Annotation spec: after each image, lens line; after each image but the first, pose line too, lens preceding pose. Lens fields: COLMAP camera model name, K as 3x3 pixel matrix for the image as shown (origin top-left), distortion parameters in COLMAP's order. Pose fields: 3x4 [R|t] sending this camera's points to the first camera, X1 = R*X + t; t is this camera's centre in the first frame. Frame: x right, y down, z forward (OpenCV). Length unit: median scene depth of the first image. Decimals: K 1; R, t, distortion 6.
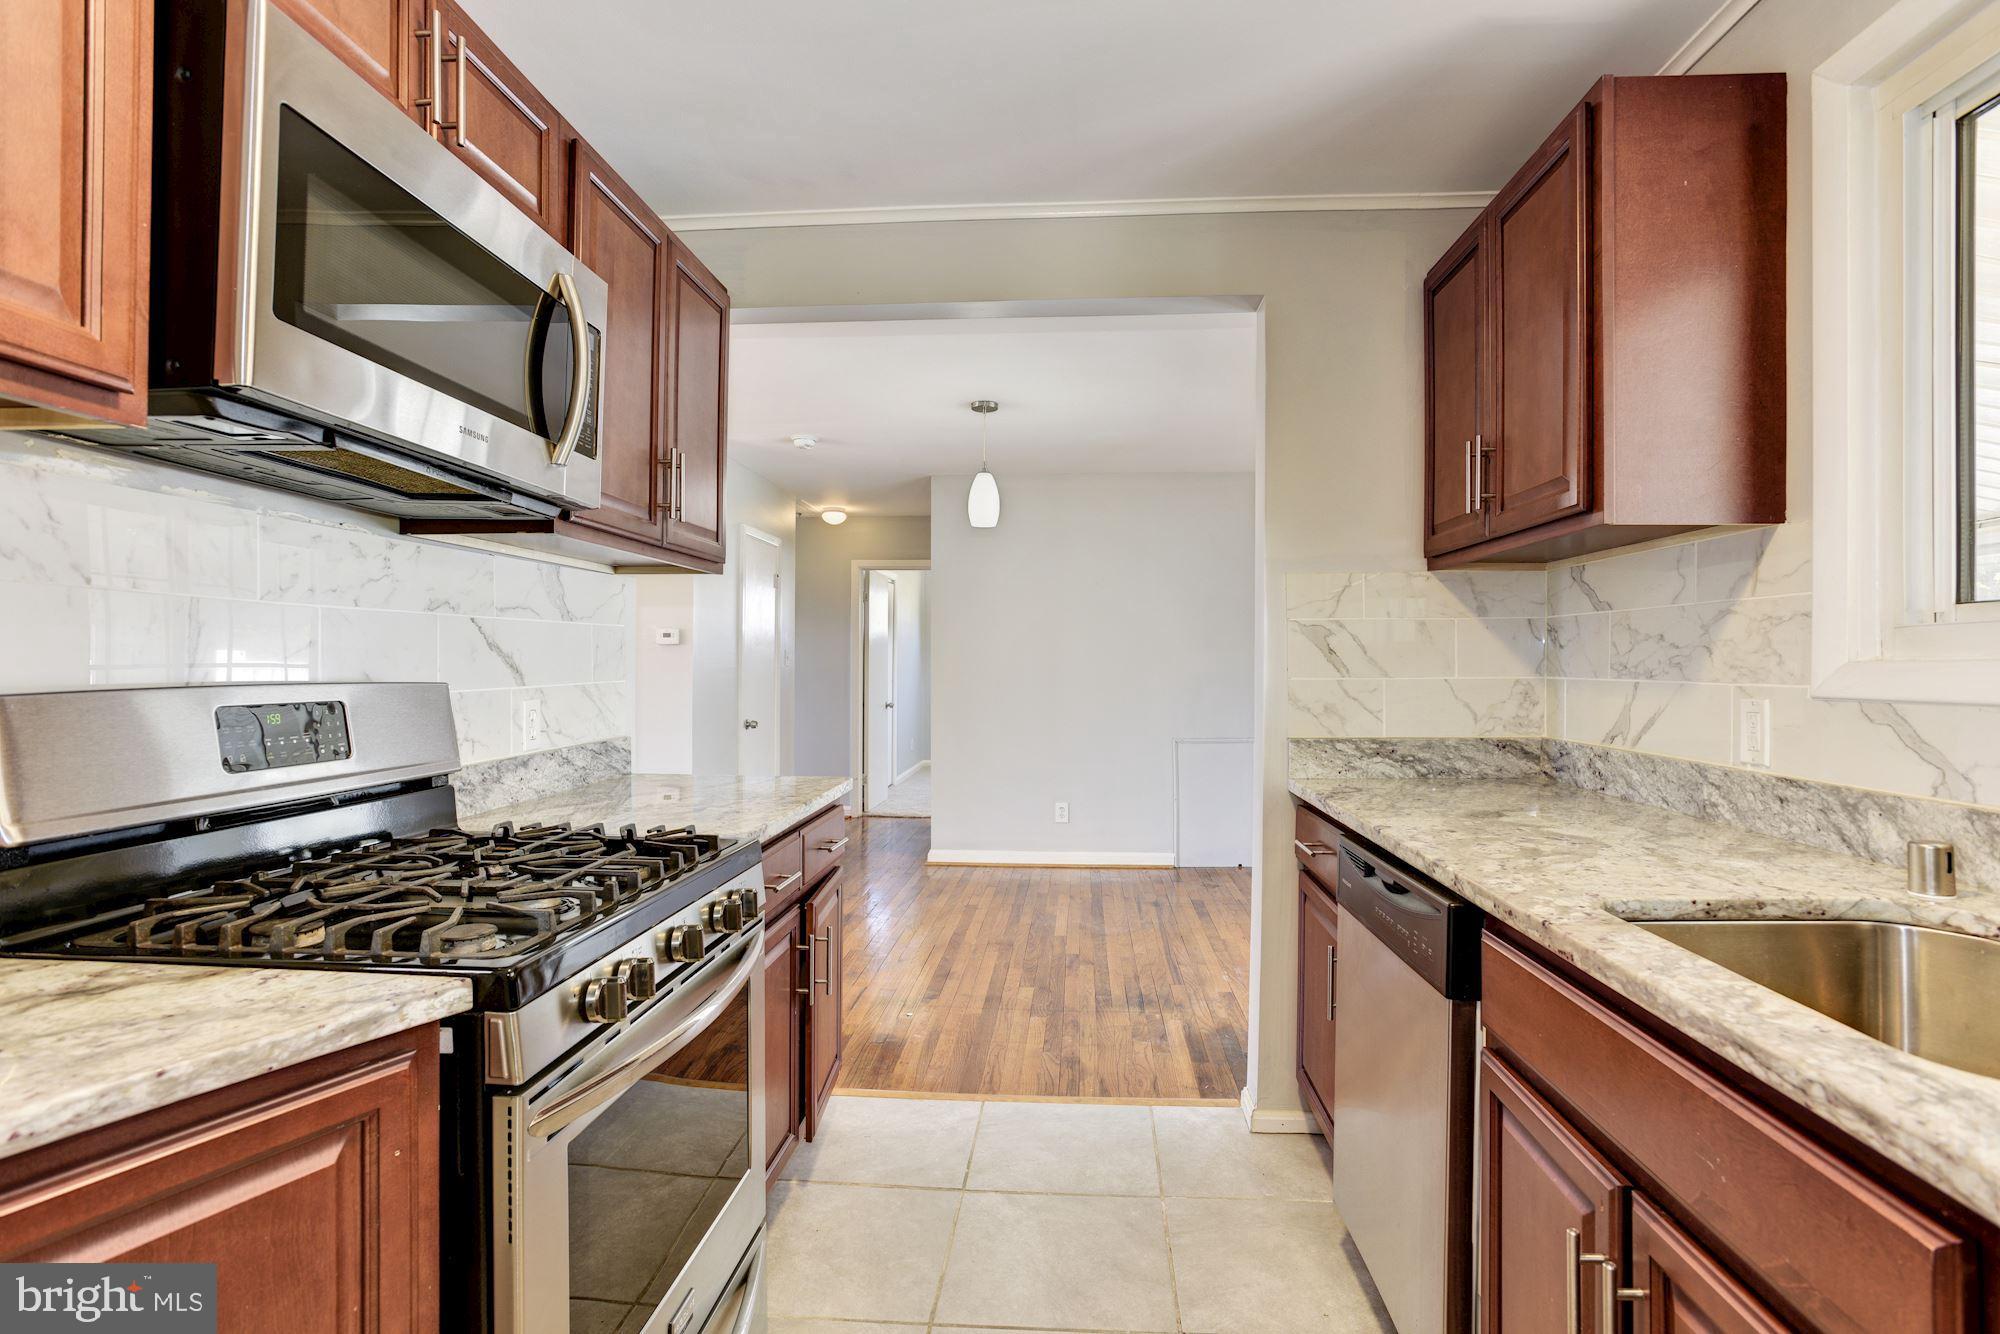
lens RADIAL K [[1041.5, 0, 1017.4], [0, 1041.5, 662.1], [0, 0, 1]] dist [-0.051639, 0.026681]
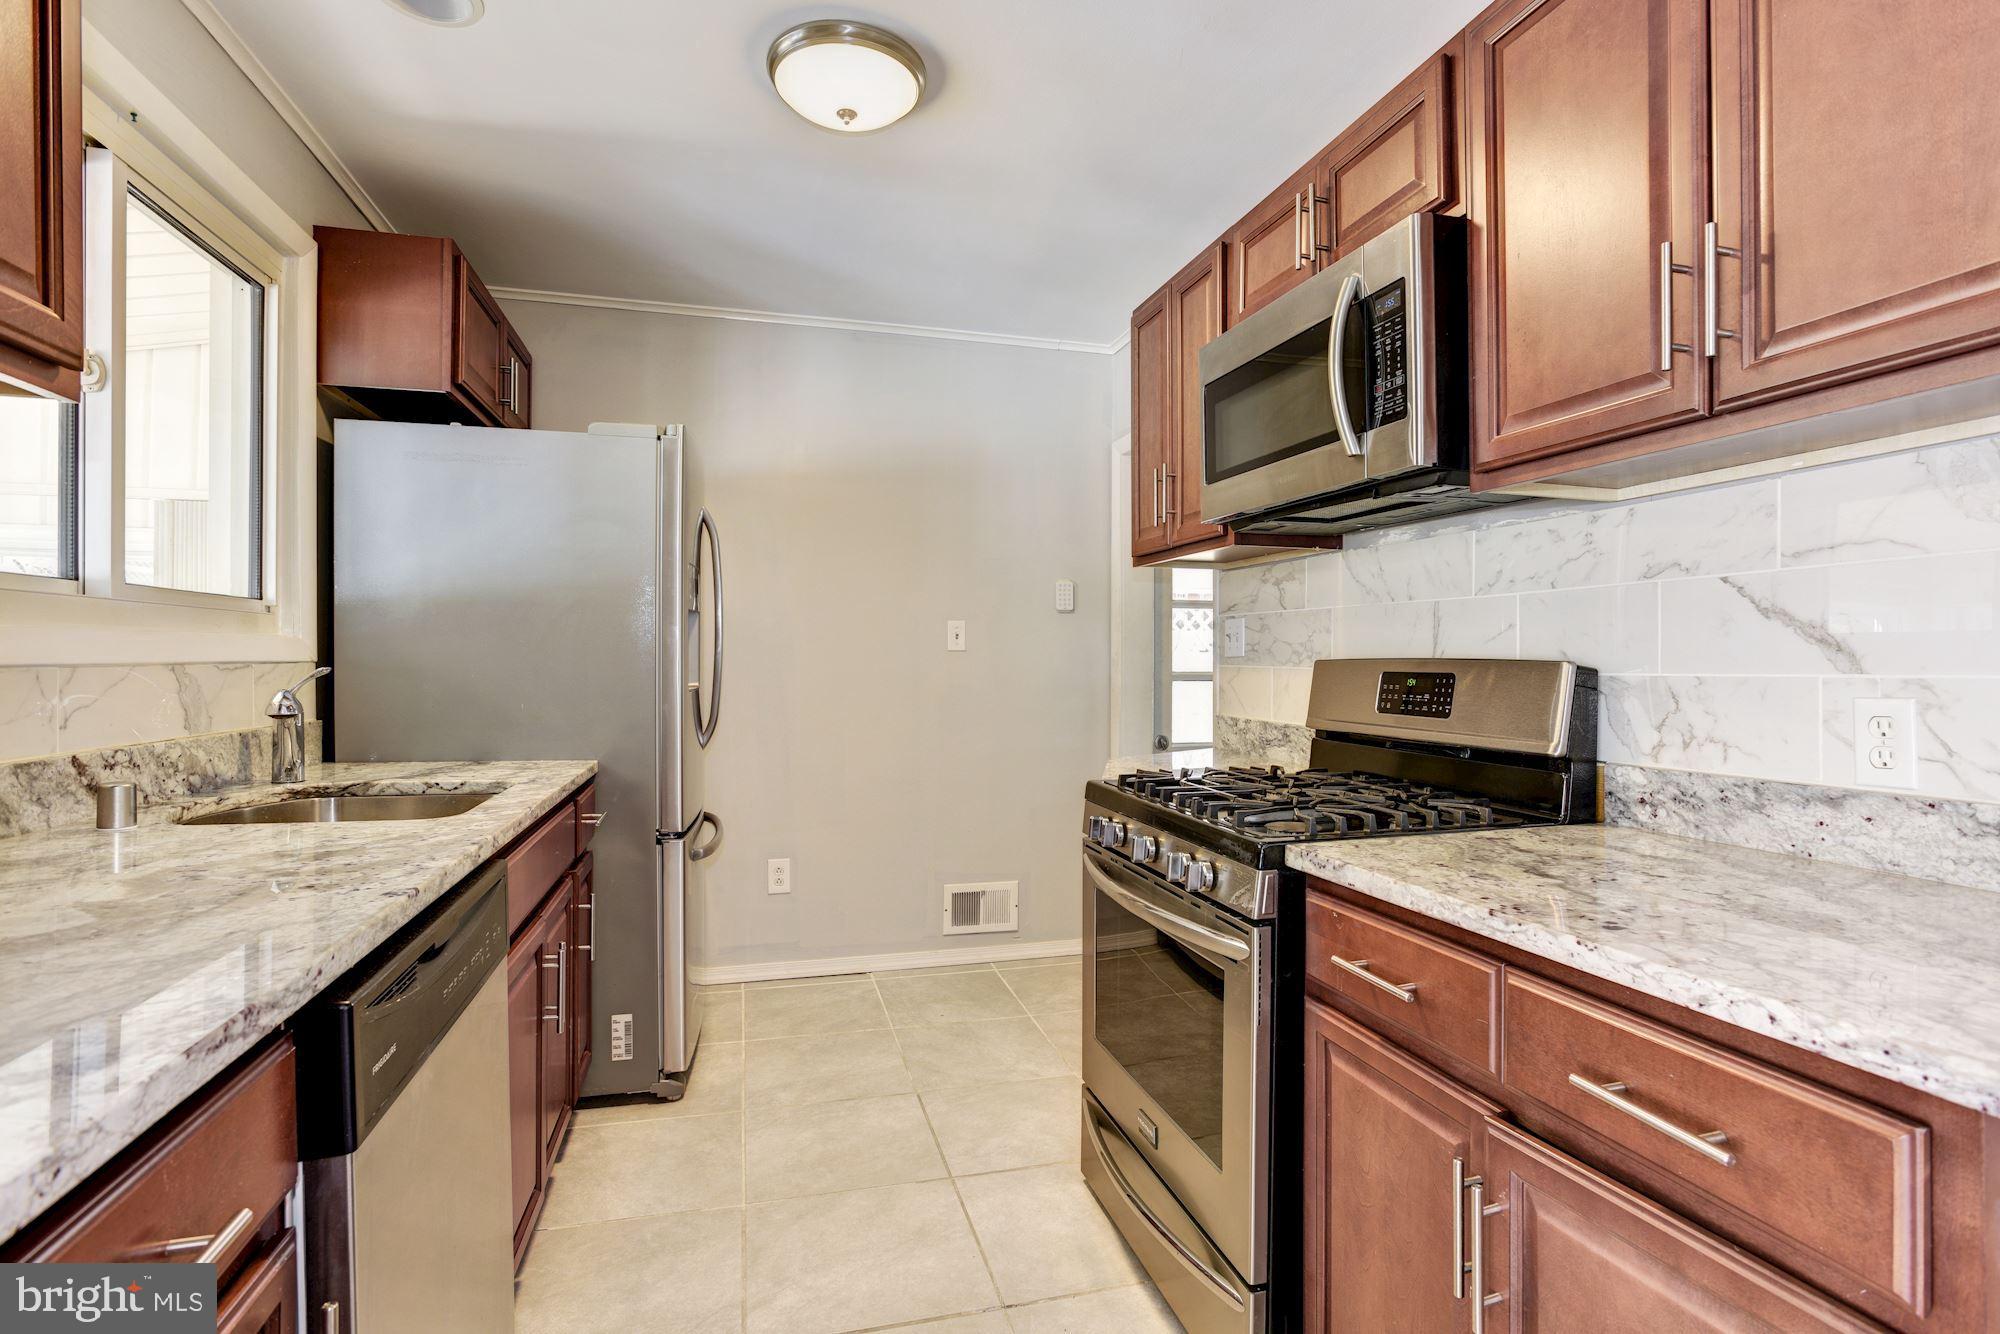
lens RADIAL K [[1005.2, 0, 1033.2], [0, 1005.2, 661.8], [0, 0, 1]] dist [-0.045268, 0.023856]
pose [[-0.939831, -0.004712, -0.341606, 0.166111], [-0.005007, 0.999987, -0.000018, 0.018363], [0.341602, 0.001694, -0.939843, 1.340230]]
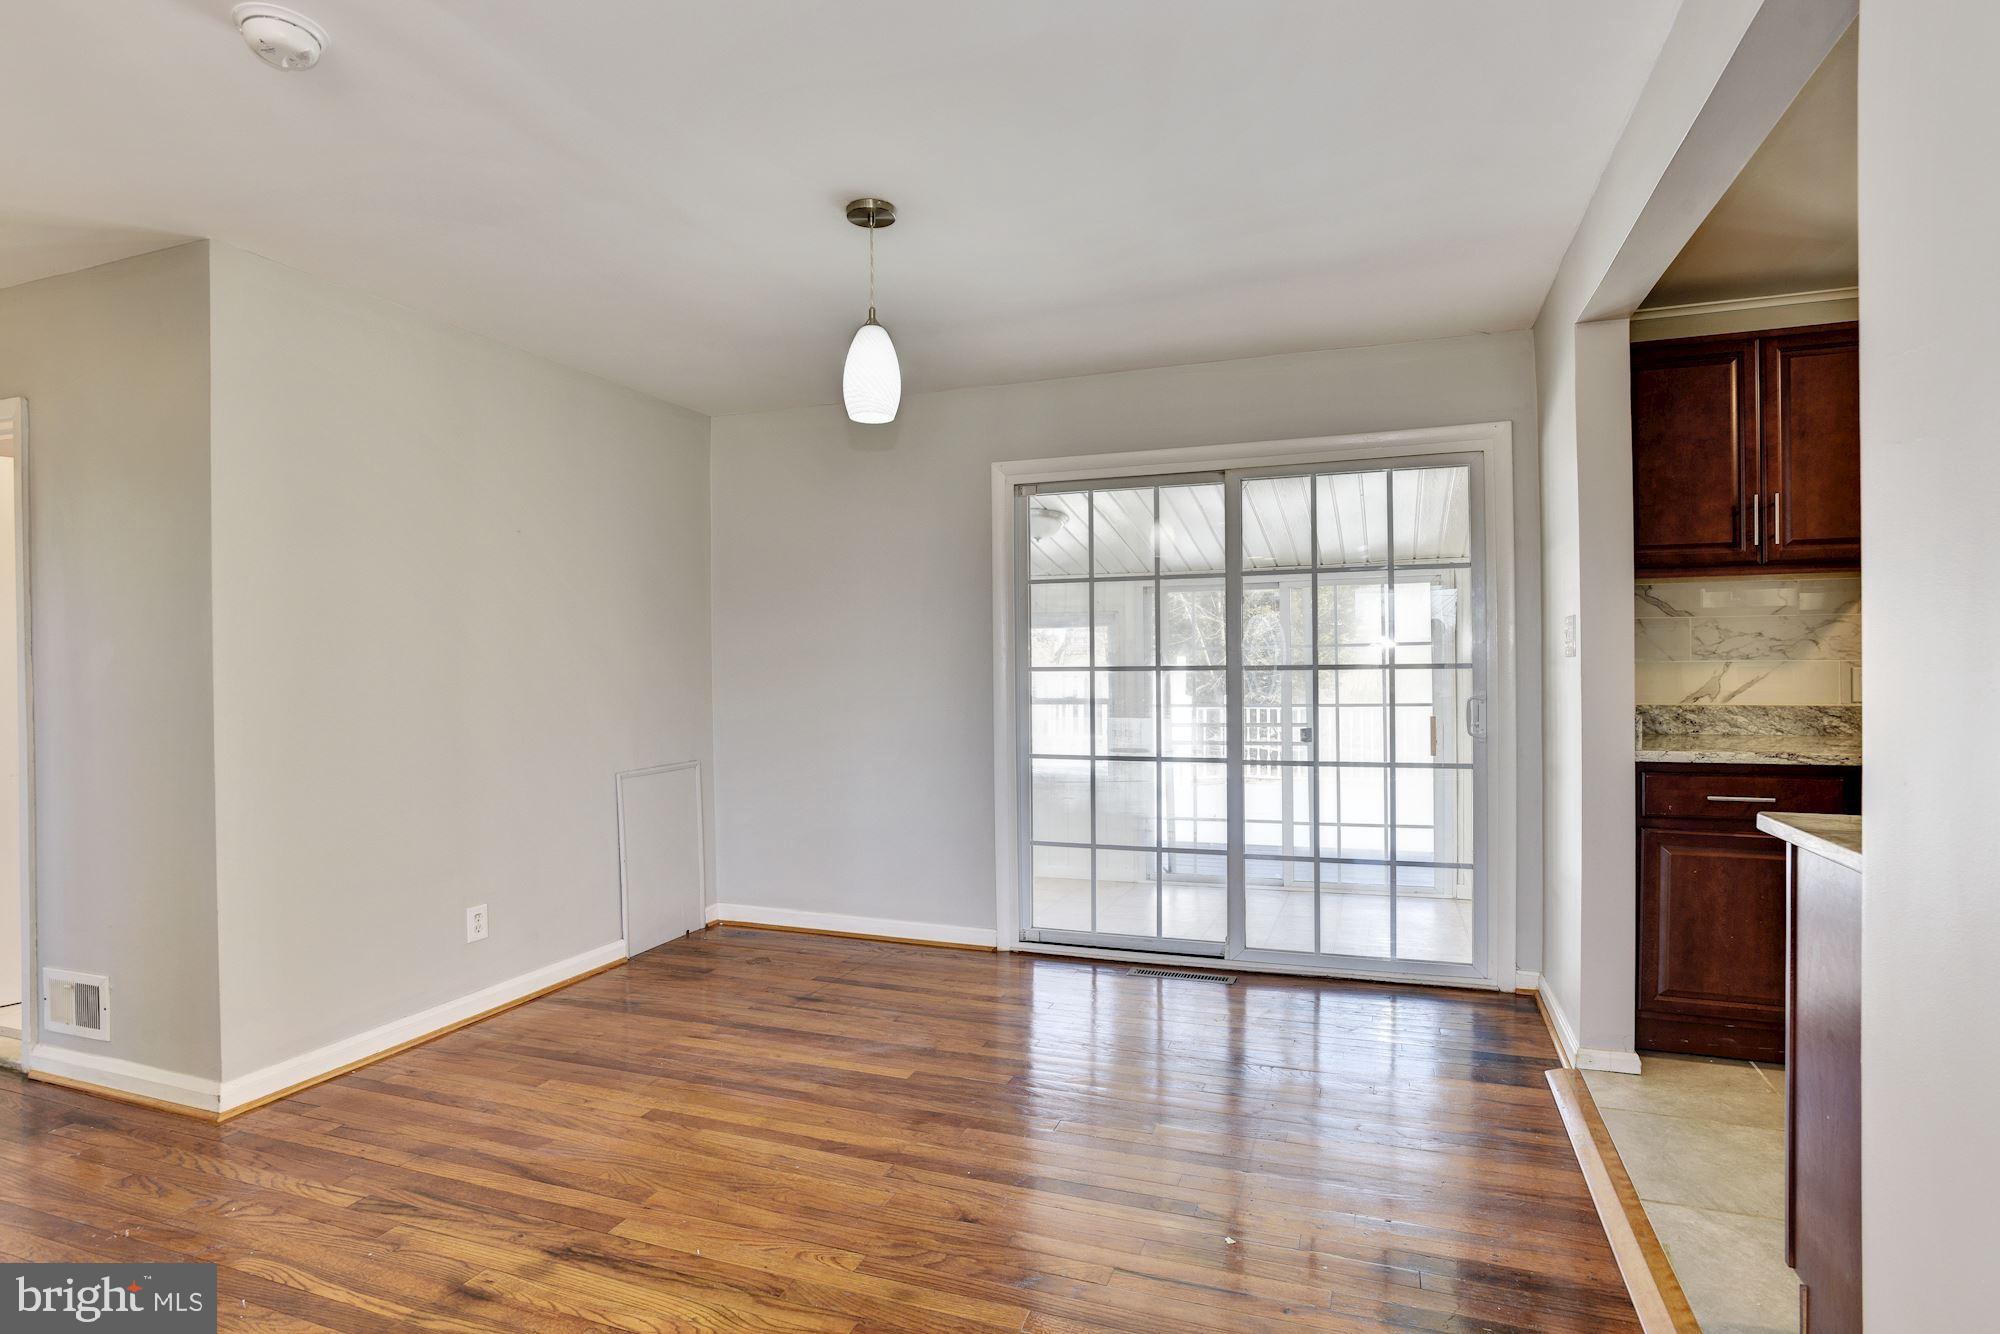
lens RADIAL K [[978.1, 0, 1027.8], [0, 978.1, 669.8], [0, 0, 1]] dist [-0.065774, 0.035070]
pose [[0.263386, -0.007650, 0.964660, -1.057826], [0.008768, 0.999946, 0.005535, 0.013169], [-0.964651, 0.007000, 0.263439, 1.556314]]
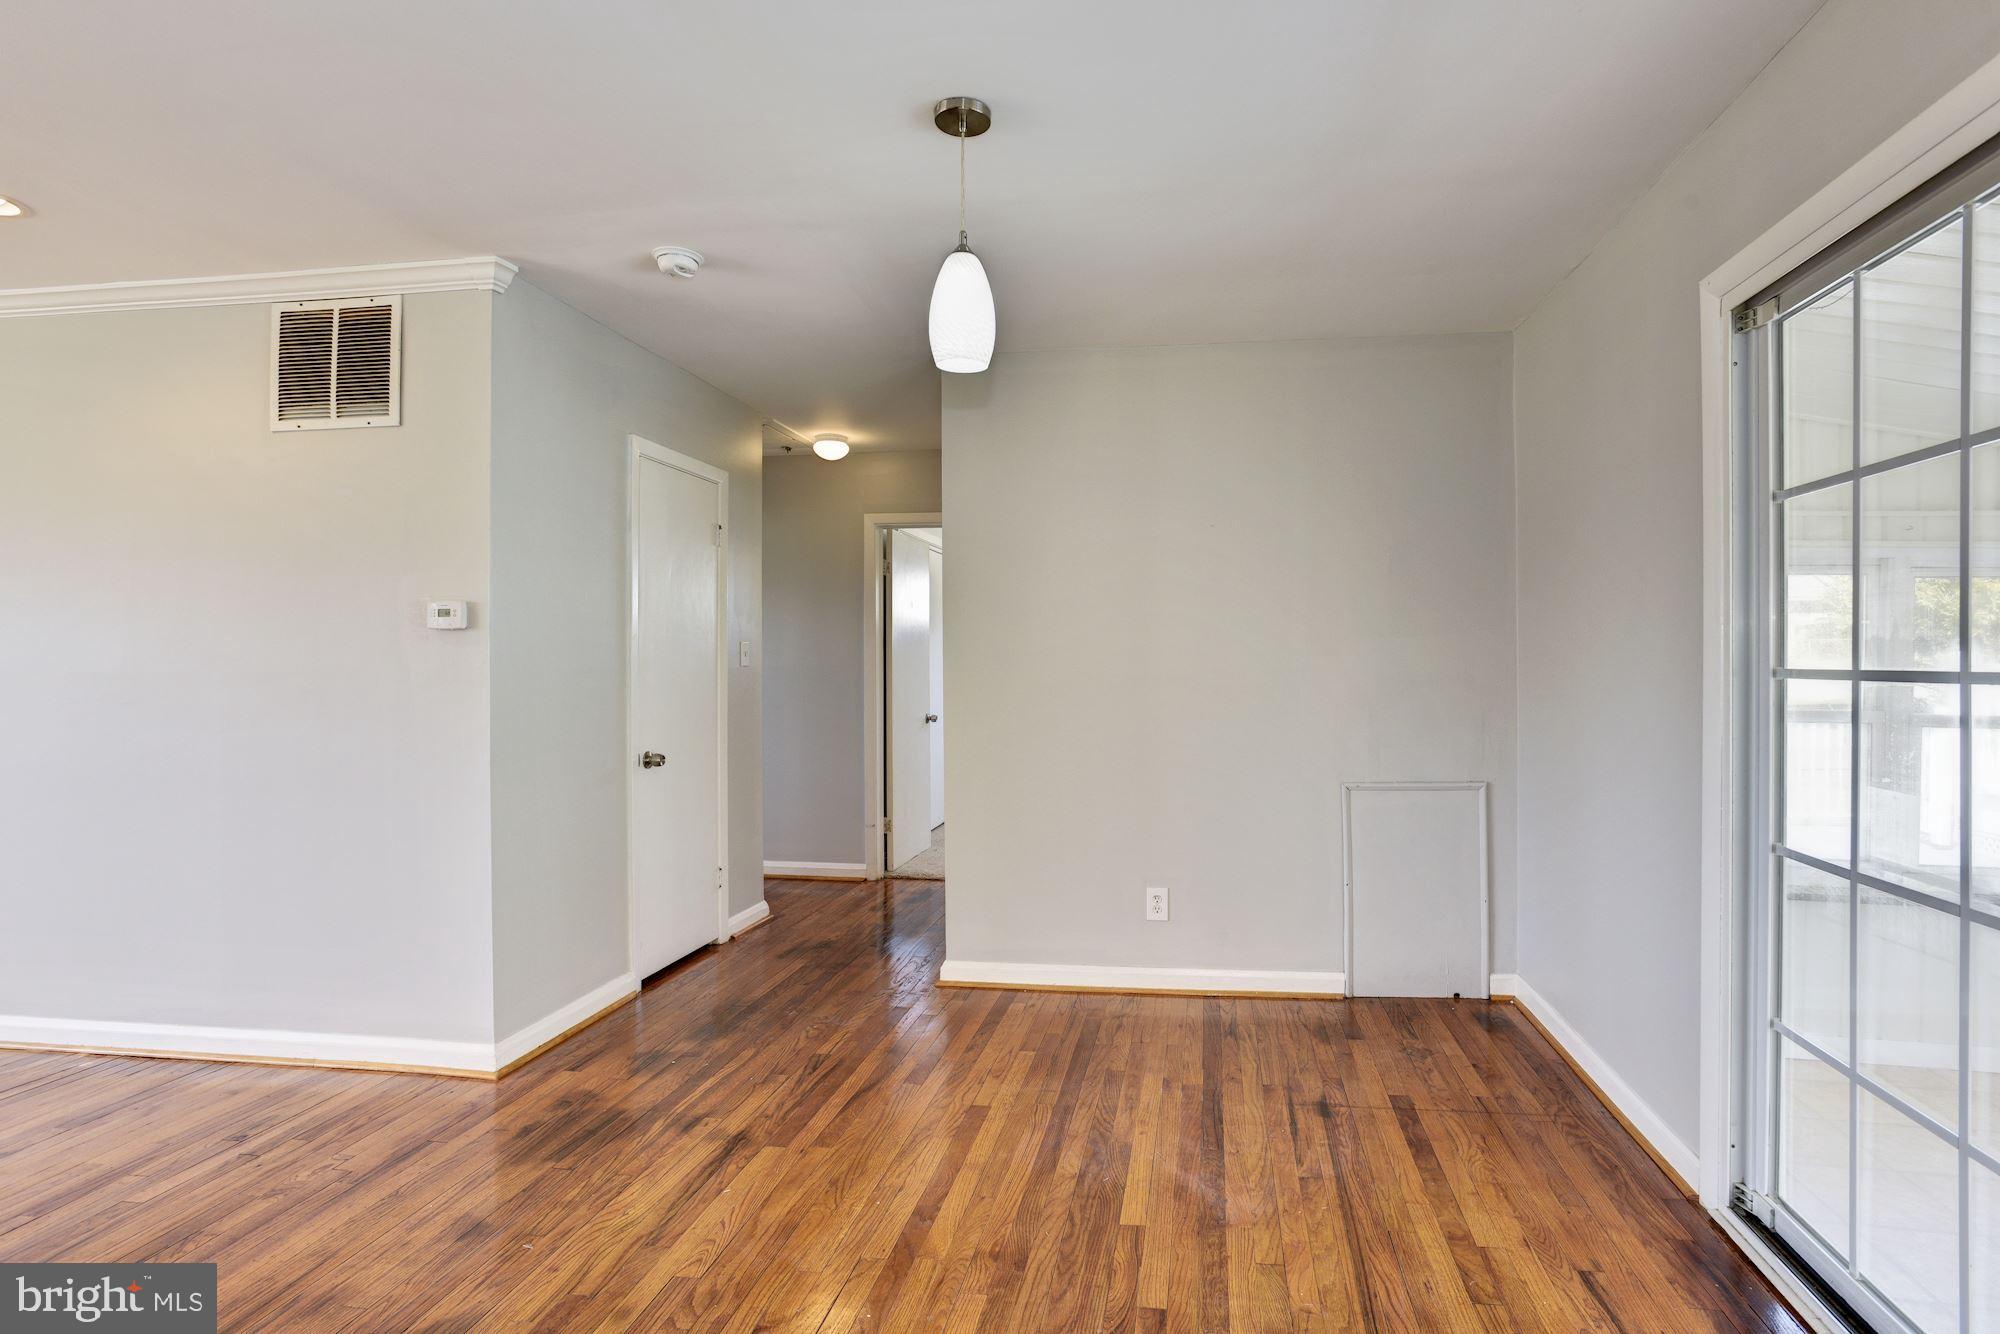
lens RADIAL K [[1054.4, 0, 1081.7], [0, 1054.4, 666.0], [0, 0, 1]] dist [-0.052932, 0.000810]
pose [[0.998298, -0.007139, -0.057874, 0.096682], [0.007457, 0.999958, 0.005278, 0.006192], [0.057834, -0.005701, 0.998310, 1.059551]]
